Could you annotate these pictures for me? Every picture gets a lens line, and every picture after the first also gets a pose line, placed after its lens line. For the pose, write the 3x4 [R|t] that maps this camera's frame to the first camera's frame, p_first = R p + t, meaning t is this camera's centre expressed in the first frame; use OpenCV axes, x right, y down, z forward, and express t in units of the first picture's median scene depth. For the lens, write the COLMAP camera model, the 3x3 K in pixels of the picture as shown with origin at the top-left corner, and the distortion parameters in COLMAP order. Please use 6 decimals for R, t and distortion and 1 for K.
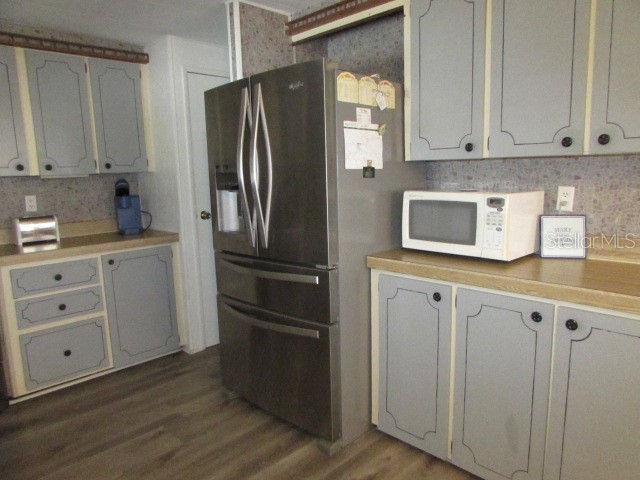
lens RADIAL K [[454.0, 0, 320.0], [0, 454.0, 240.0], [0, 0, 1]] dist [-0.049261, 0.037458]
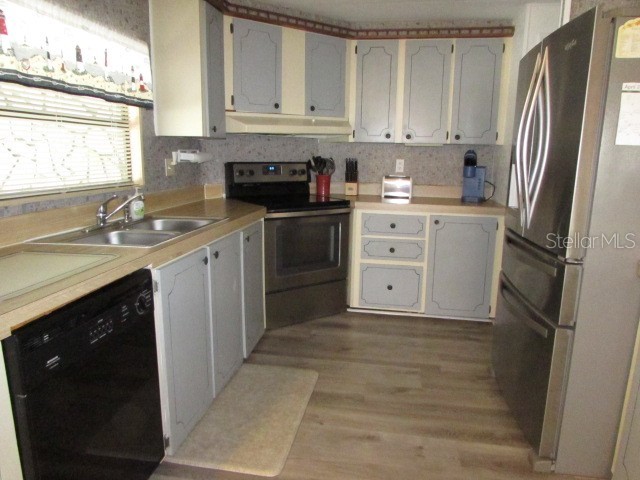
lens RADIAL K [[454.0, 0, 320.0], [0, 454.0, 240.0], [0, 0, 1]] dist [-0.049261, 0.037458]
pose [[0.582266, 0.200610, -0.787859, 0.274053], [-0.161391, 0.978314, 0.129829, -0.007526], [0.796819, 0.051558, 0.602015, 0.081849]]
